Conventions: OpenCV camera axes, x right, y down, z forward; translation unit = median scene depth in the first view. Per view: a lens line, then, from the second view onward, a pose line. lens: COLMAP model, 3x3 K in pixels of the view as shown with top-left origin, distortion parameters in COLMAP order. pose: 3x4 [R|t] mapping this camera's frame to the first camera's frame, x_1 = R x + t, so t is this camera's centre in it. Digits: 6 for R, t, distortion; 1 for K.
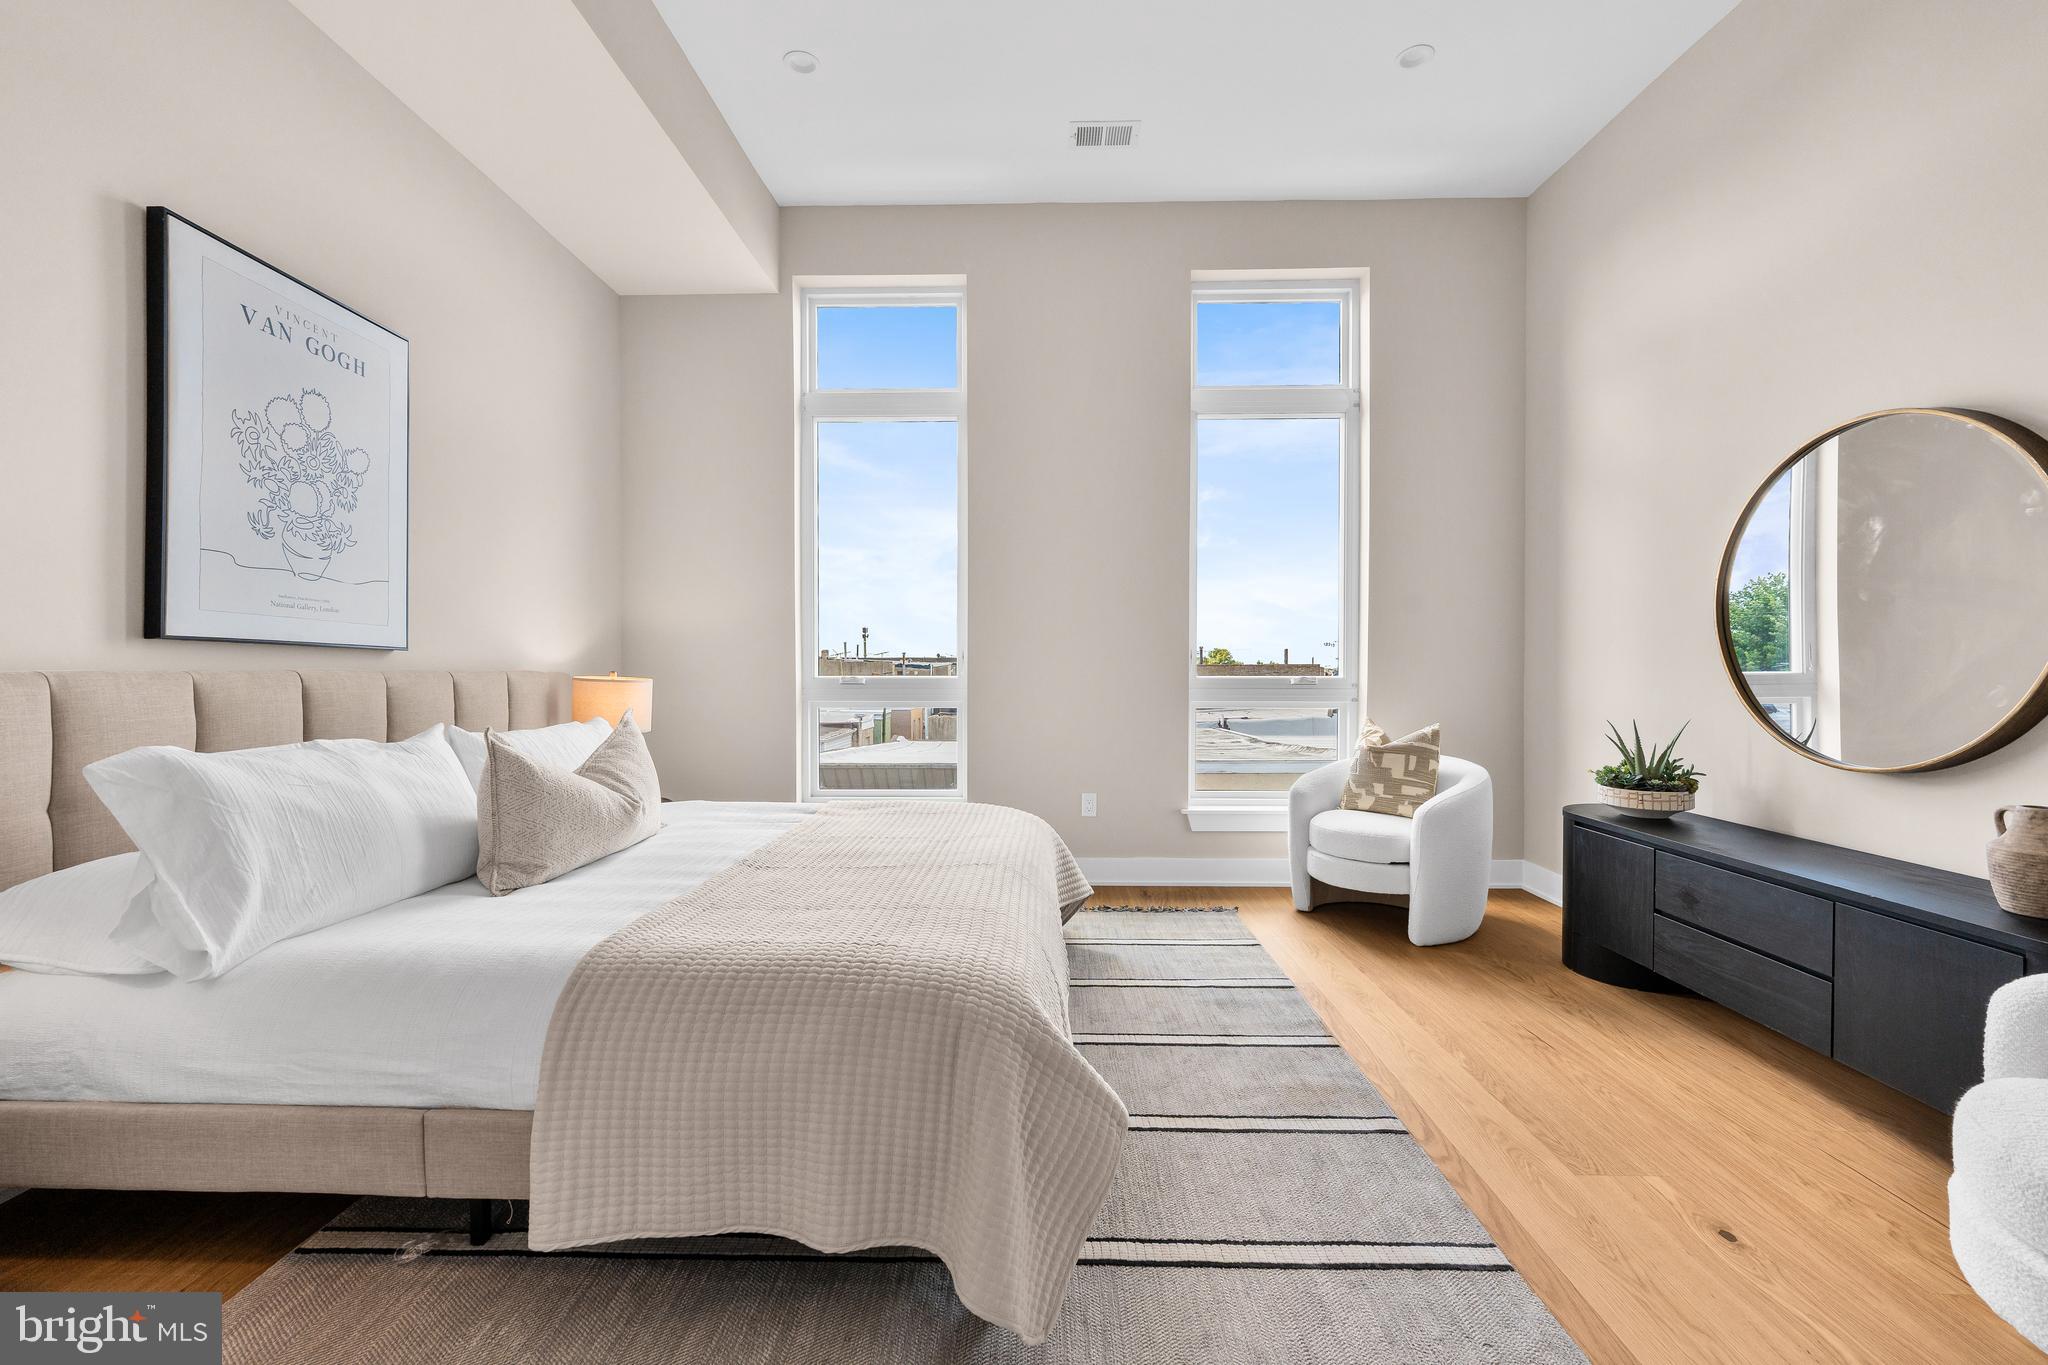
lens RADIAL K [[832.6, 0, 1014.0], [0, 832.6, 664.6], [0, 0, 1]] dist [0.000501, -0.000015]
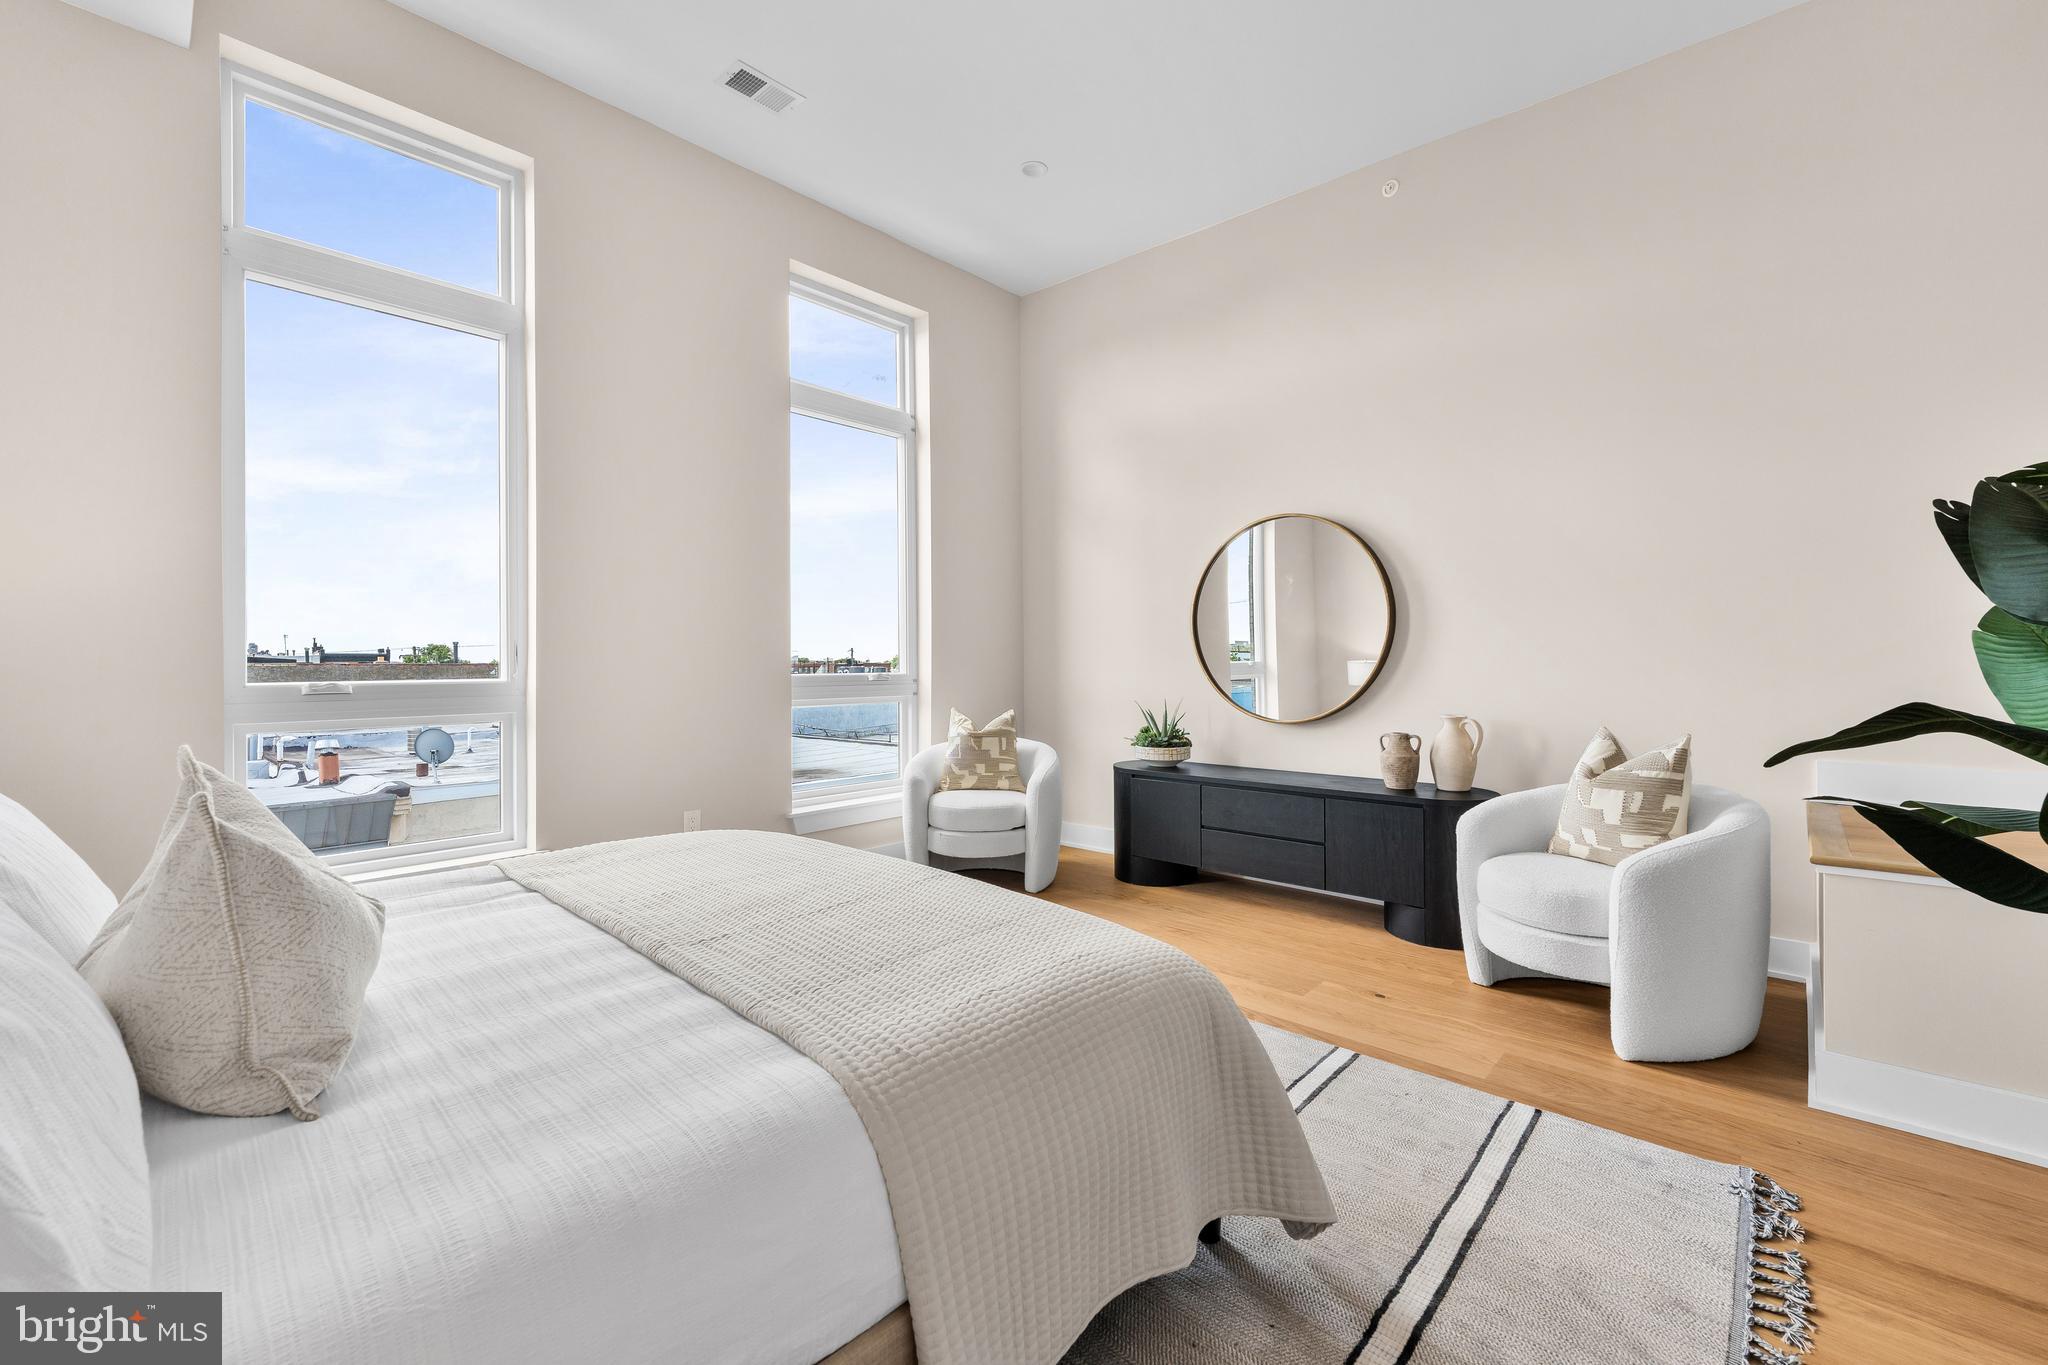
lens RADIAL K [[842.6, 0, 1021.5], [0, 842.6, 649.0], [0, 0, 1]] dist [-0.000034, -0.000034]
pose [[0.658553, 0.006952, 0.752502, -0.416460], [0.005391, 0.999888, -0.013955, -0.000703], [-0.752515, 0.013247, 0.658442, 0.184518]]
